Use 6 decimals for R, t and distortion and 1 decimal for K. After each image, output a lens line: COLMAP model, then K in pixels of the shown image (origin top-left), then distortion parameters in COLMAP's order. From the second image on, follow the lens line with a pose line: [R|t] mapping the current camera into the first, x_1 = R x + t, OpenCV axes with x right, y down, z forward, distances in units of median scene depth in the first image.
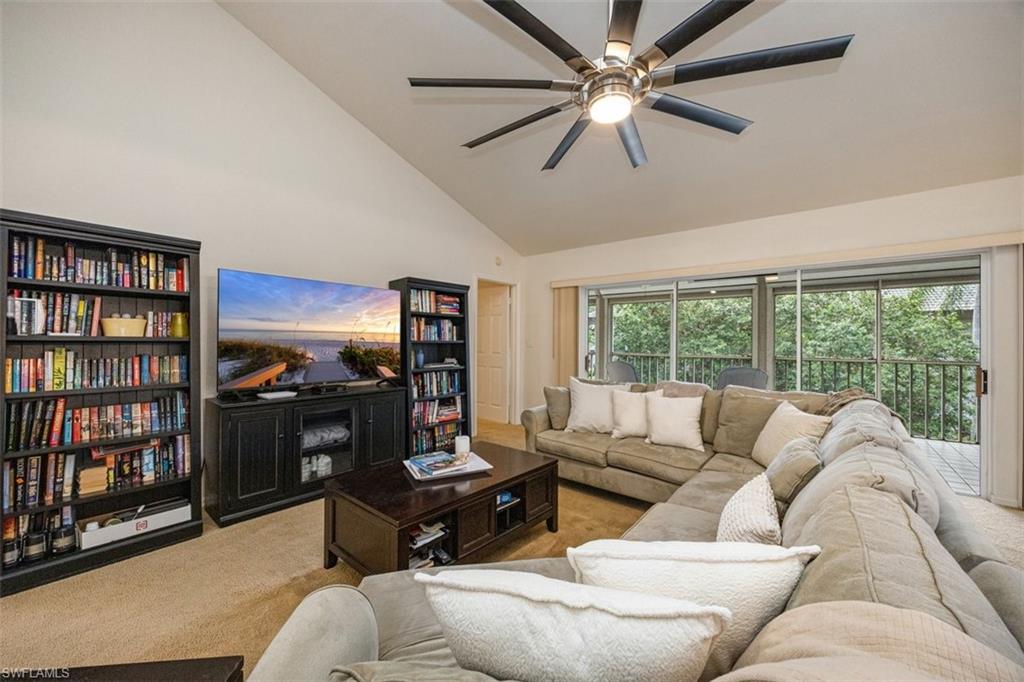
lens RADIAL K [[390.6, 0, 512.8], [0, 390.6, 343.2], [0, 0, 1]] dist [-0.012540, 0.000450]
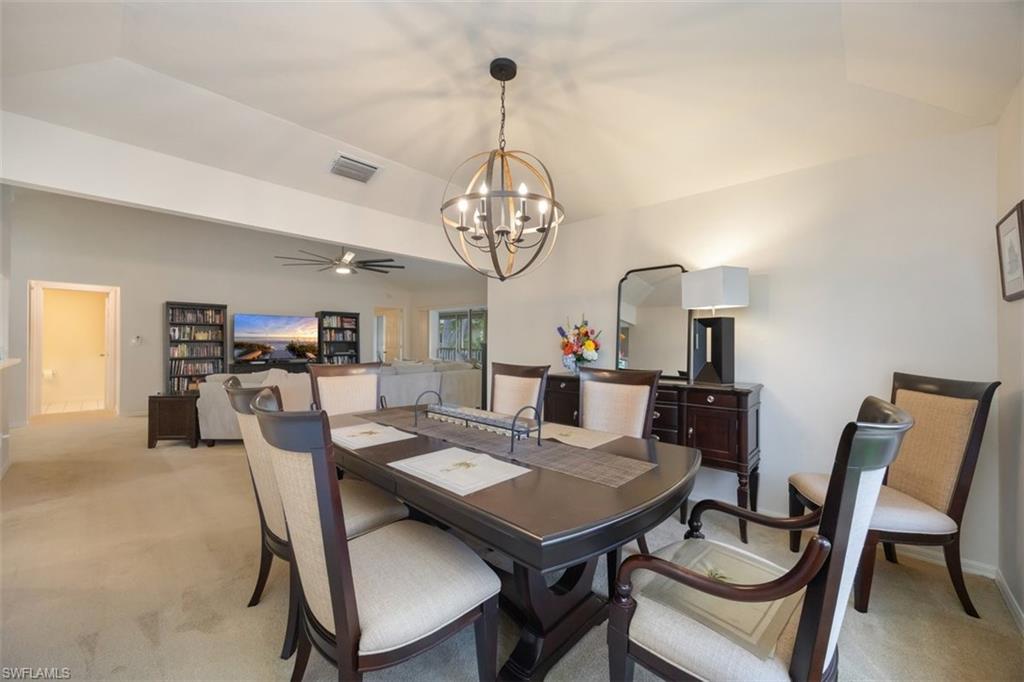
lens RADIAL K [[390.6, 0, 509.9], [0, 390.6, 343.2], [0, 0, 1]] dist [-0.012540, 0.000450]
pose [[0.996660, -0.002038, -0.081639, 1.232906], [0.001958, 0.999998, -0.001065, 0.013348], [0.081641, 0.000902, 0.996661, -1.372874]]
